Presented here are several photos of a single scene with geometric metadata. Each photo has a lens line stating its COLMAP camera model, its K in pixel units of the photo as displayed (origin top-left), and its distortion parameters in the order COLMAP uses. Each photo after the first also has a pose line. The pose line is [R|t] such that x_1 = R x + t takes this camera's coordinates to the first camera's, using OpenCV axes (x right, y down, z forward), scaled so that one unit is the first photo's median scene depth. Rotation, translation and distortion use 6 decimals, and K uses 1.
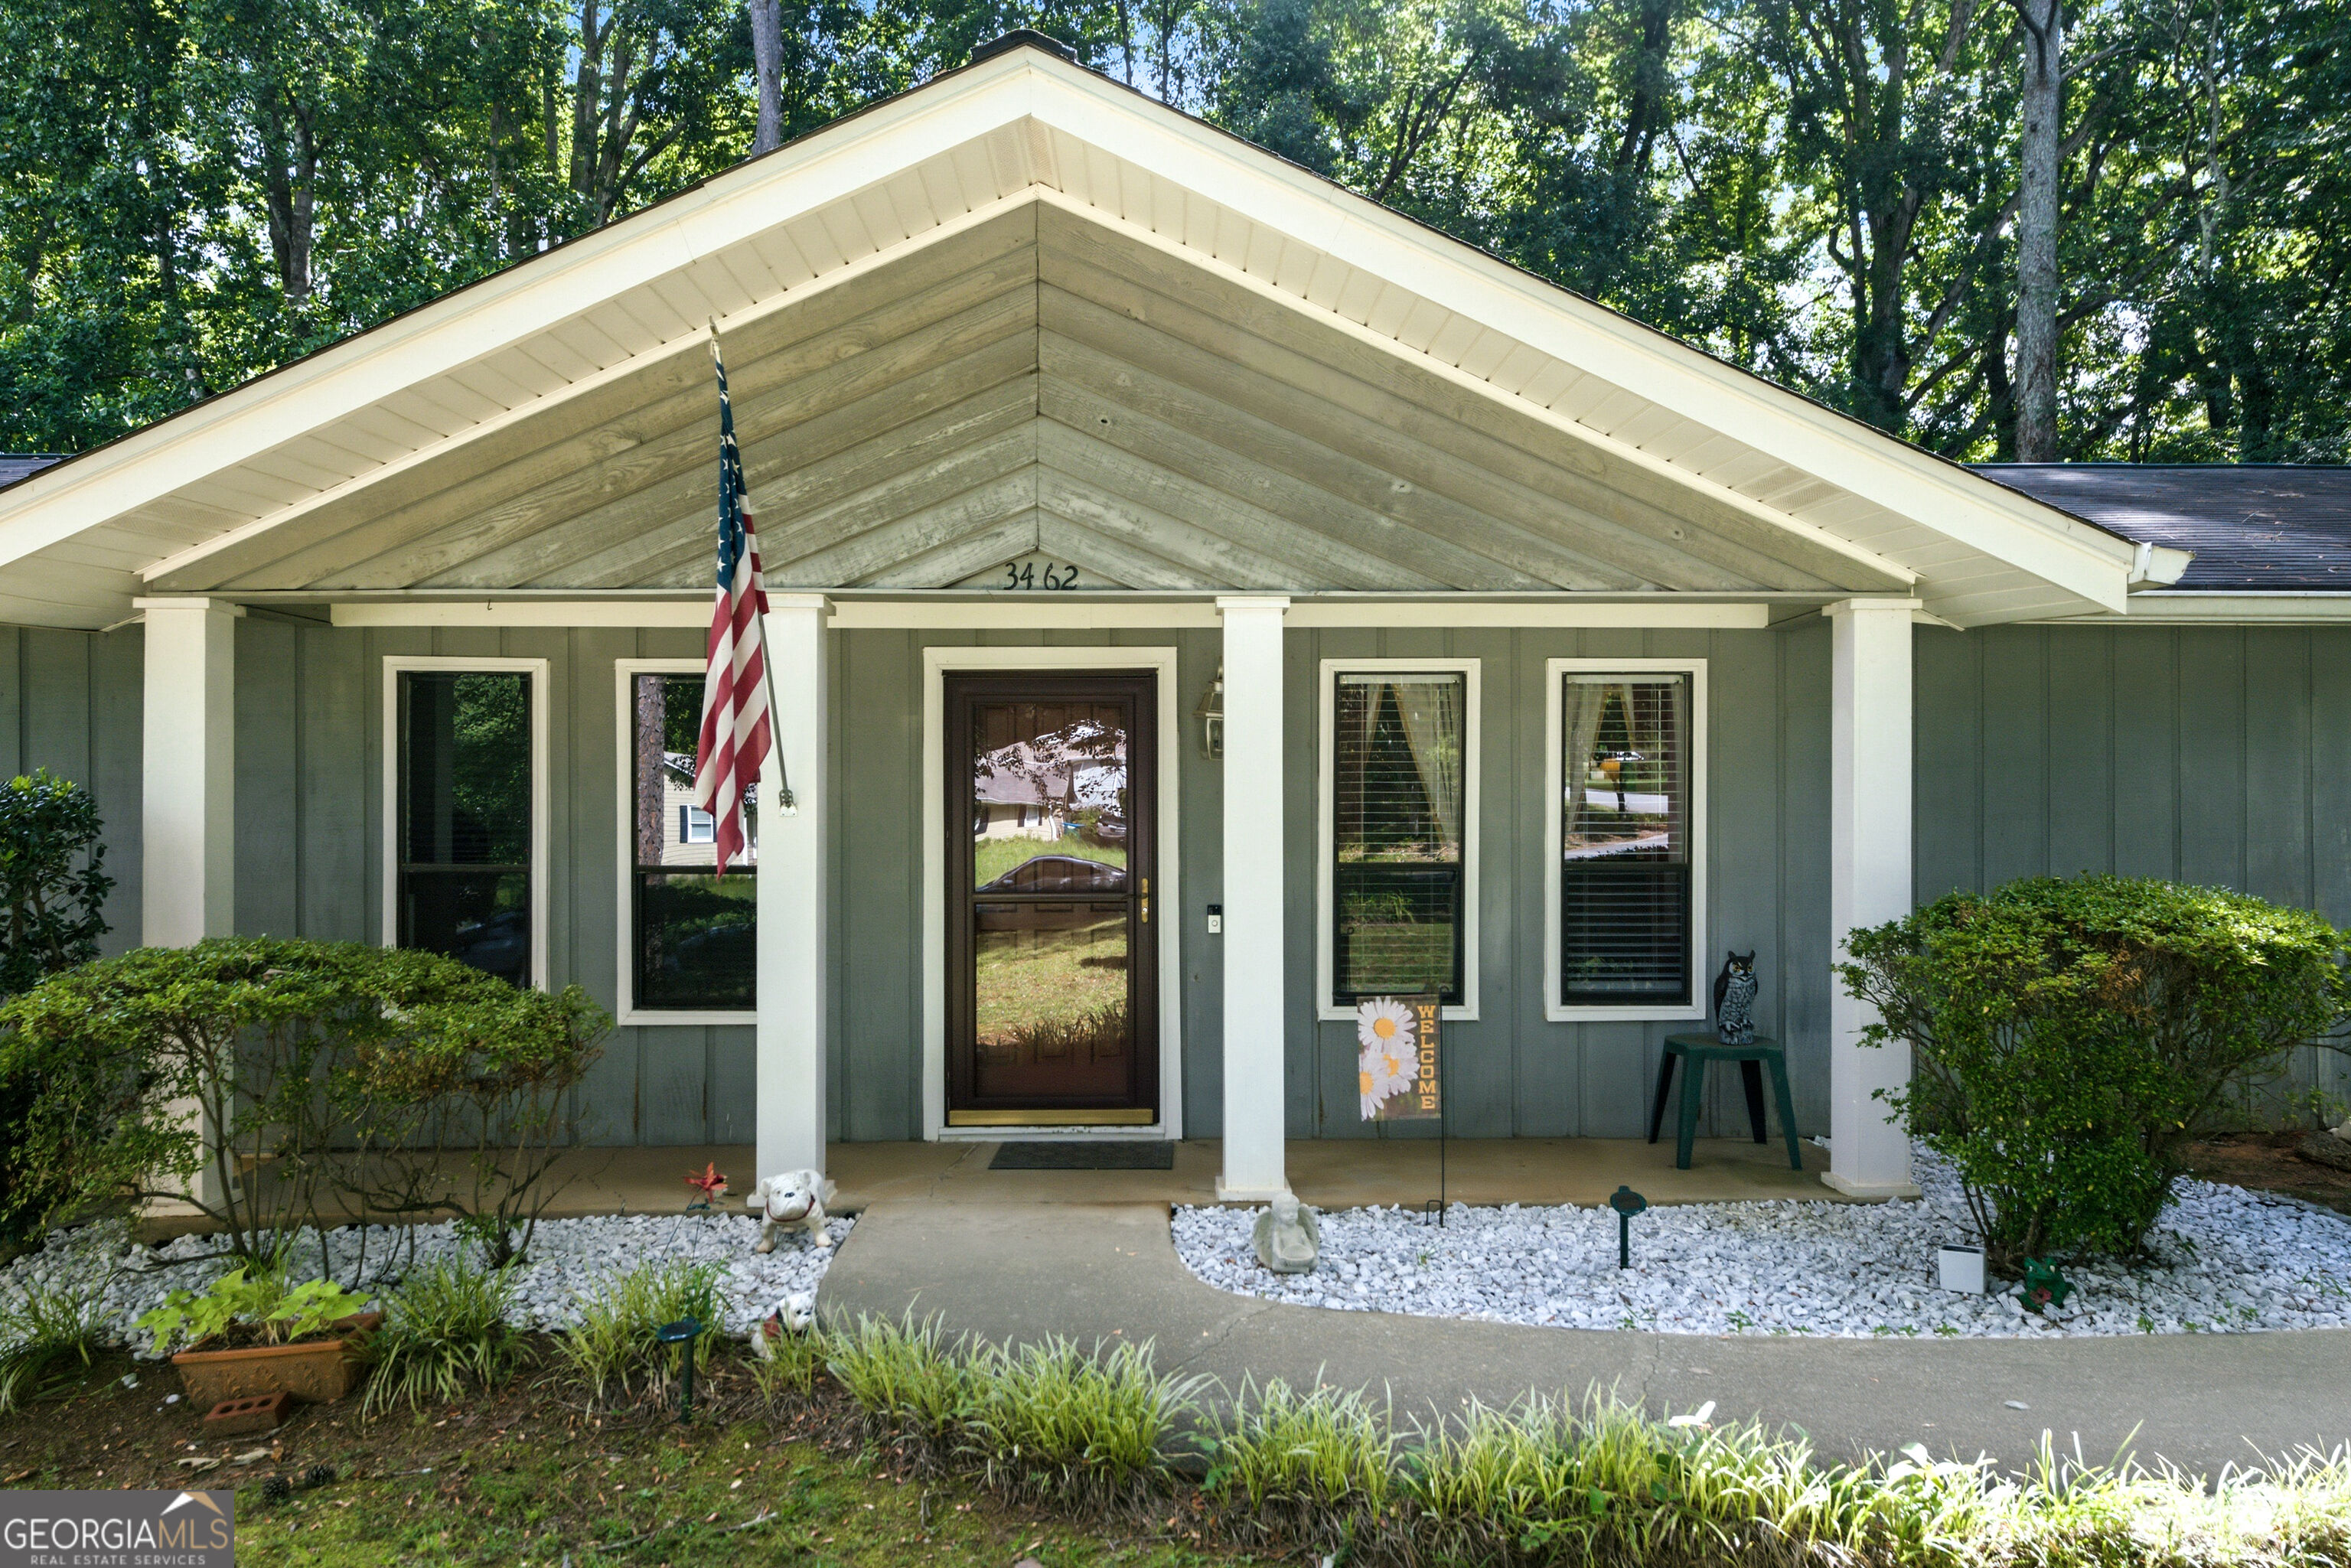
lens RADIAL K [[1401.9, 0, 1220.8], [0, 1401.9, 835.1], [0, 0, 1]] dist [-0.000251, 0.000175]
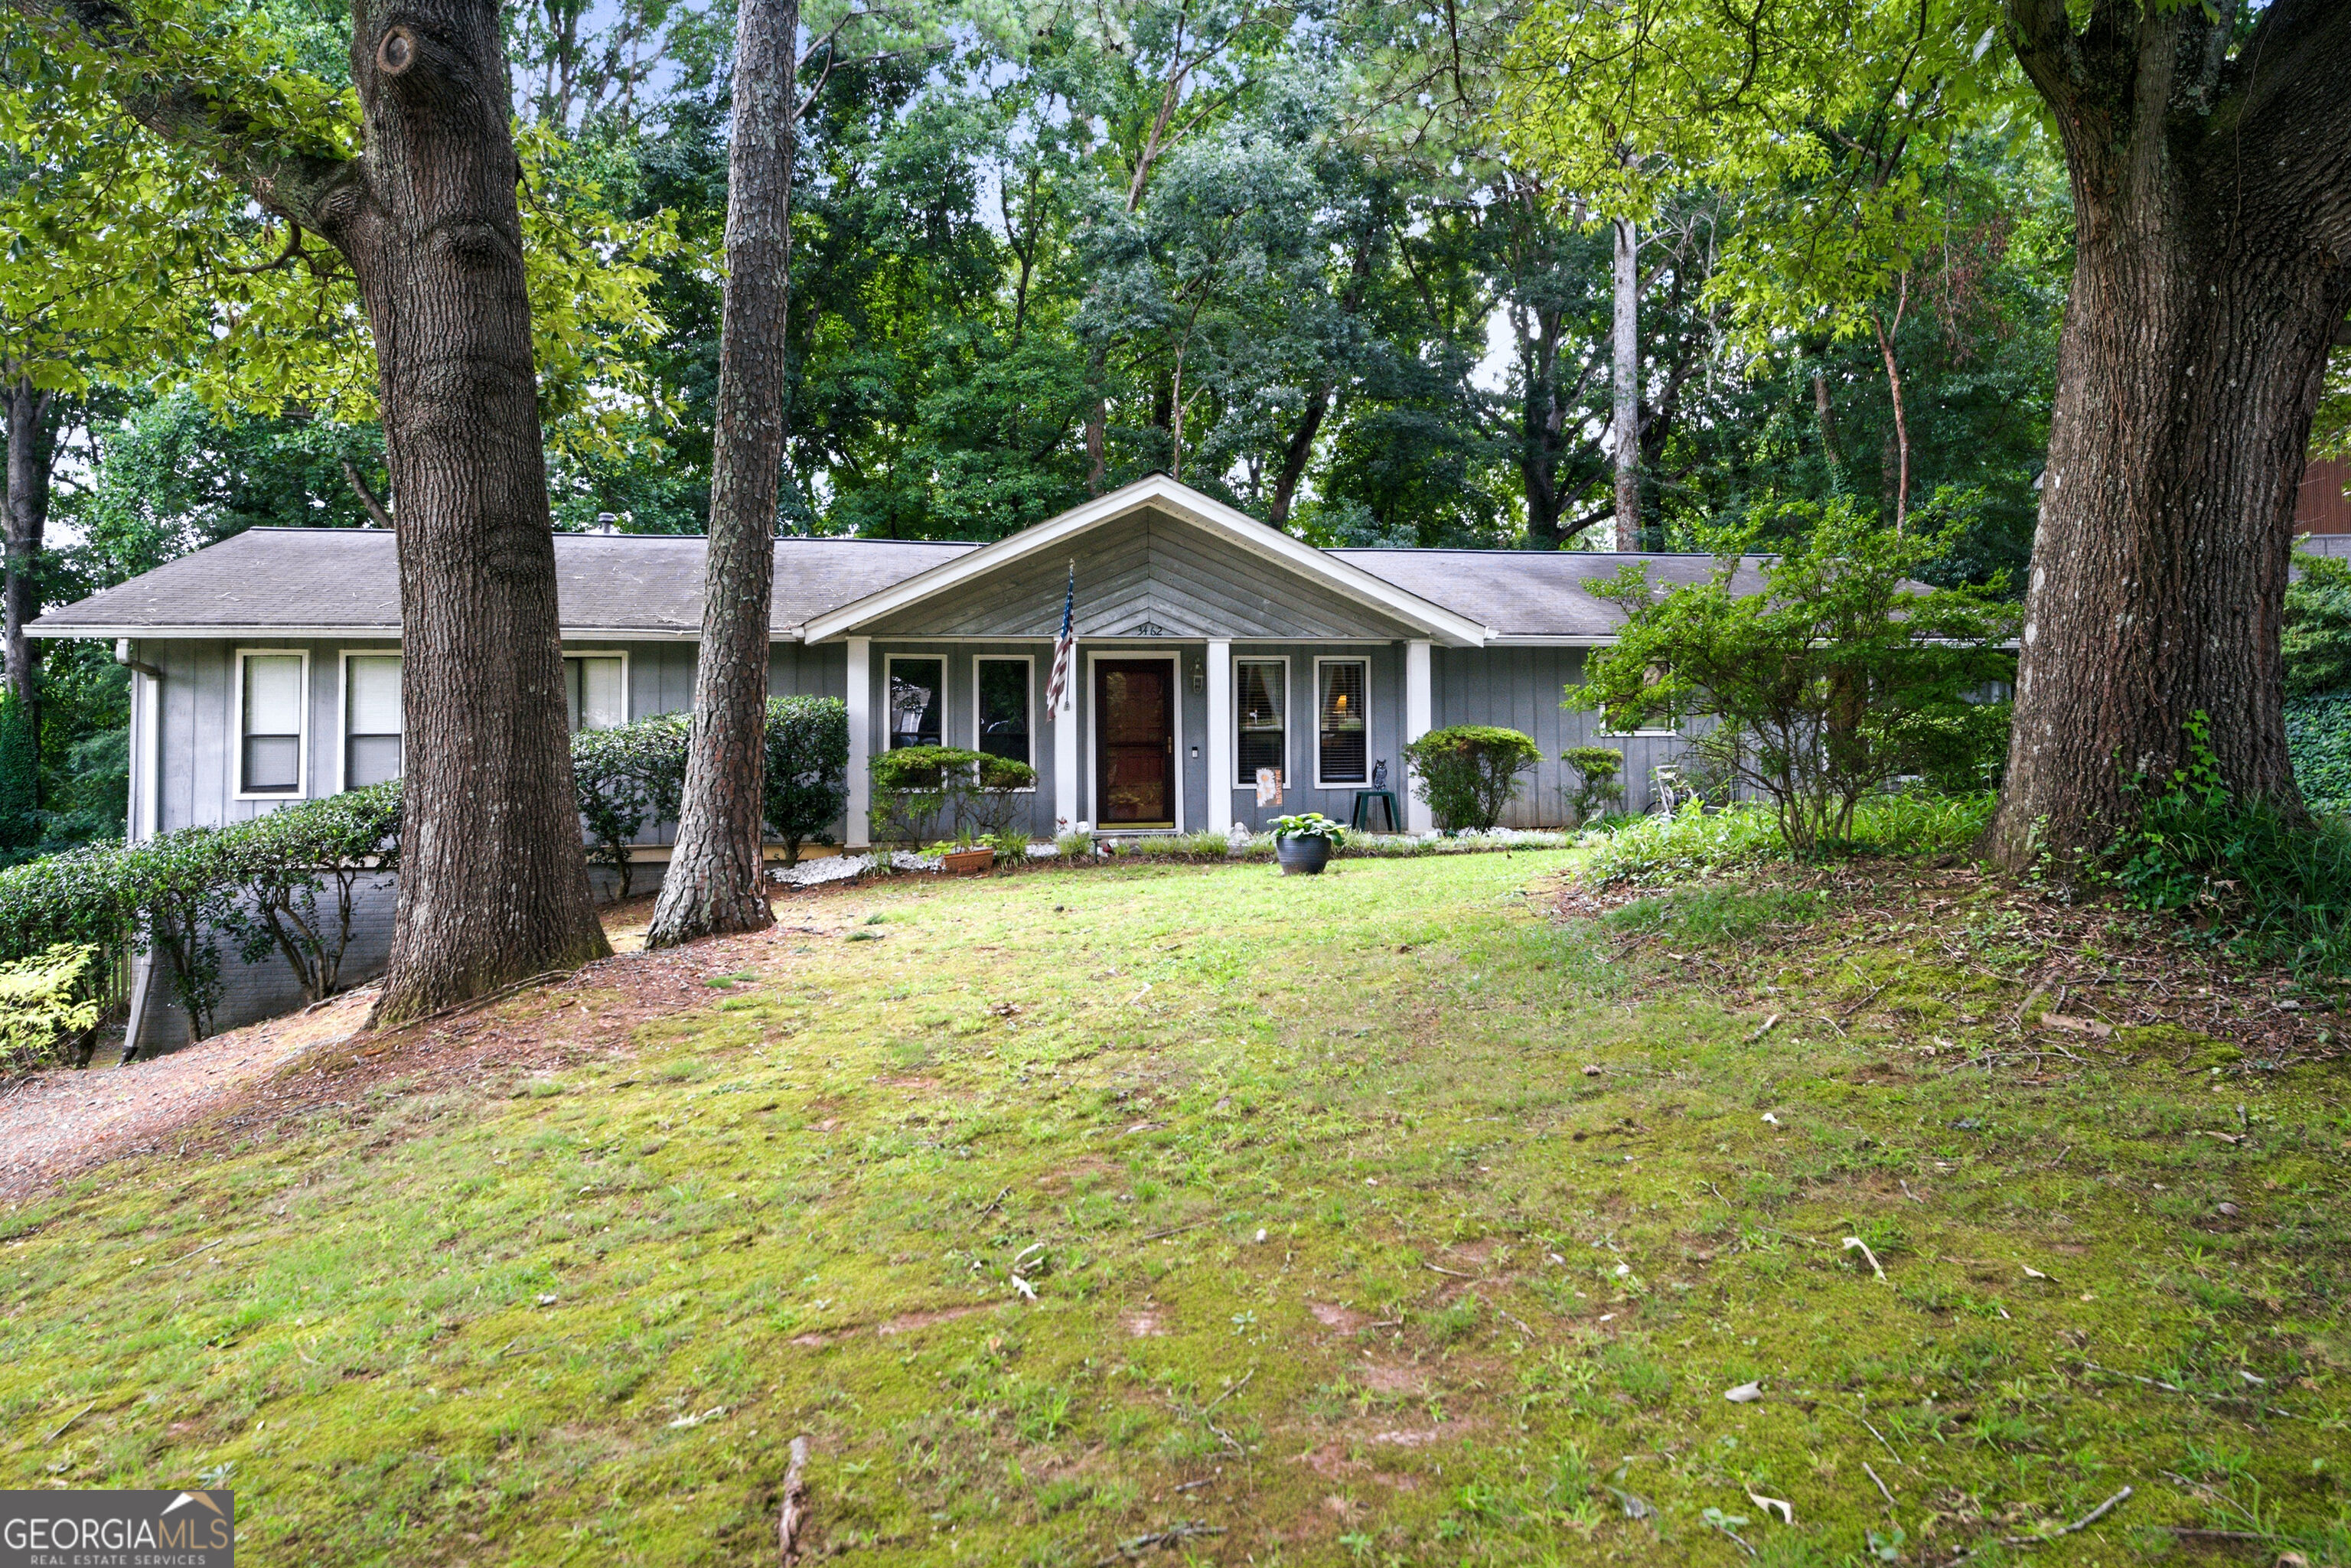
lens RADIAL K [[1416.4, 0, 1175.5], [0, 1416.4, 784.0], [0, 0, 1]] dist [0.039311, -0.000073]
pose [[0.989865, -0.011019, 0.141584, -0.449402], [0.010069, 0.999922, 0.007425, 0.107090], [-0.141655, -0.005924, 0.989898, -1.783136]]
